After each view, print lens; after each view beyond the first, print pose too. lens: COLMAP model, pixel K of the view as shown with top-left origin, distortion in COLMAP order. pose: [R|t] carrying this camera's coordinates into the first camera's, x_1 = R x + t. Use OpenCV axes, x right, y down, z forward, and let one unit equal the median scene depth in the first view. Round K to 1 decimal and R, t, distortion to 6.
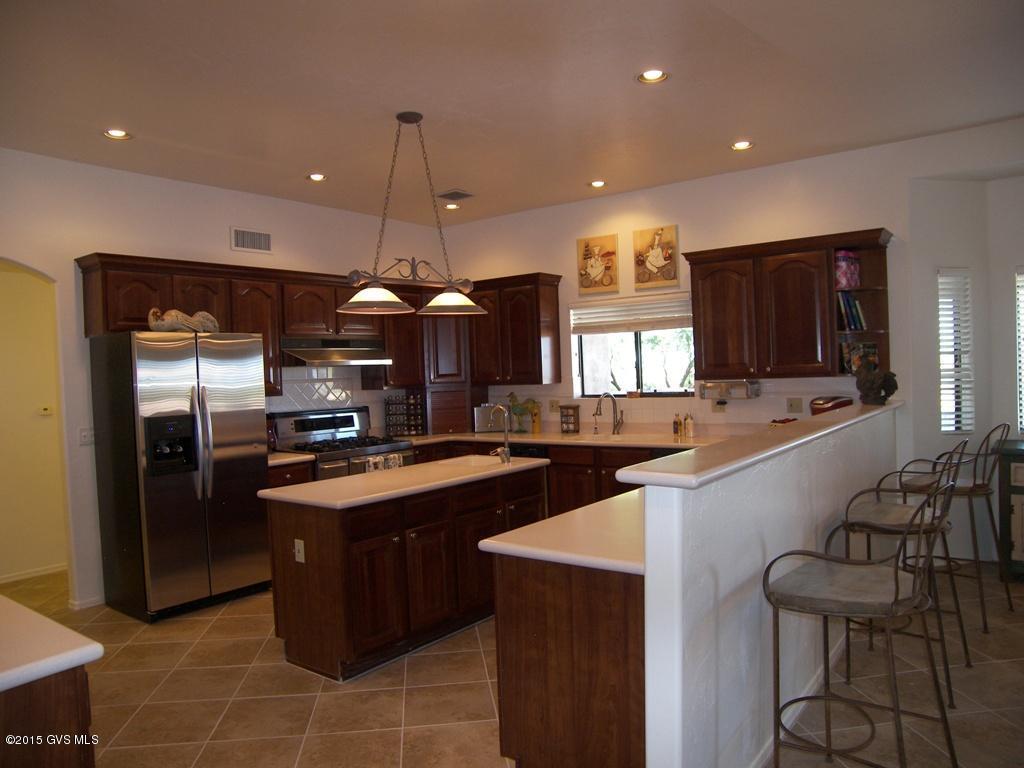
lens RADIAL K [[725.7, 0, 512.0], [0, 725.7, 384.0], [0, 0, 1]] dist [-0.102403, 0.000542]
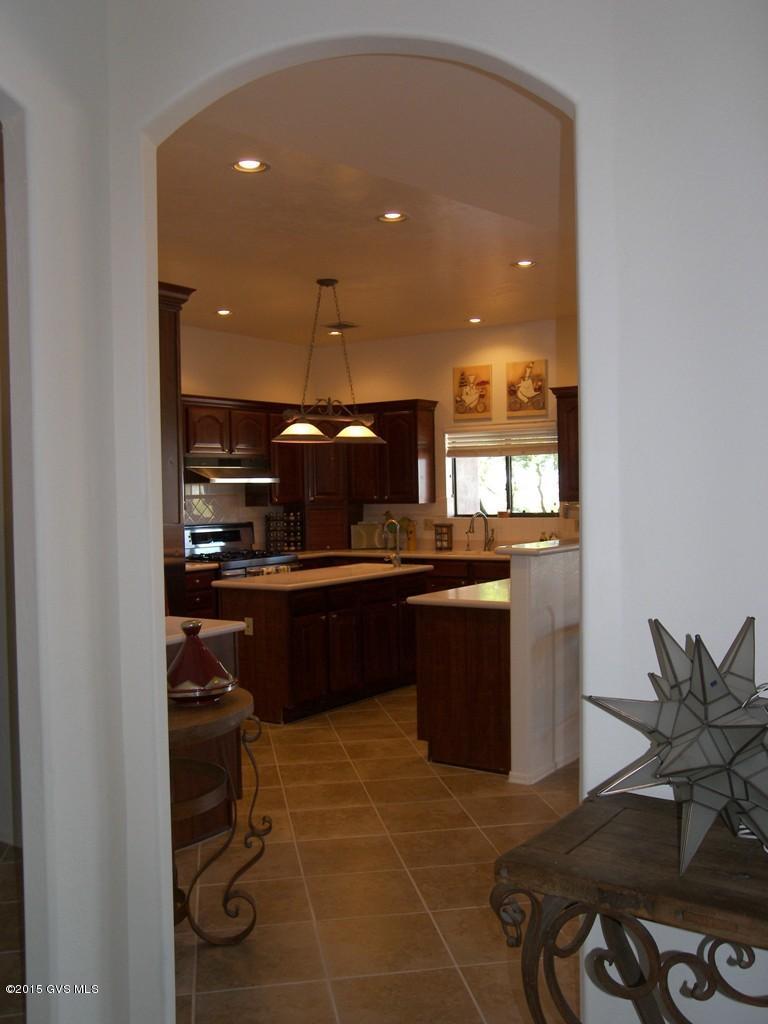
lens RADIAL K [[1005.6, 0, 384.0], [0, 1005.6, 512.0], [0, 0, 1]] dist [-0.000490, -0.000815]
pose [[0.998645, 0.015541, 0.049657, -0.083068], [-0.015703, 0.999873, 0.002873, 0.009161], [-0.049606, -0.003649, 0.998762, -0.478469]]
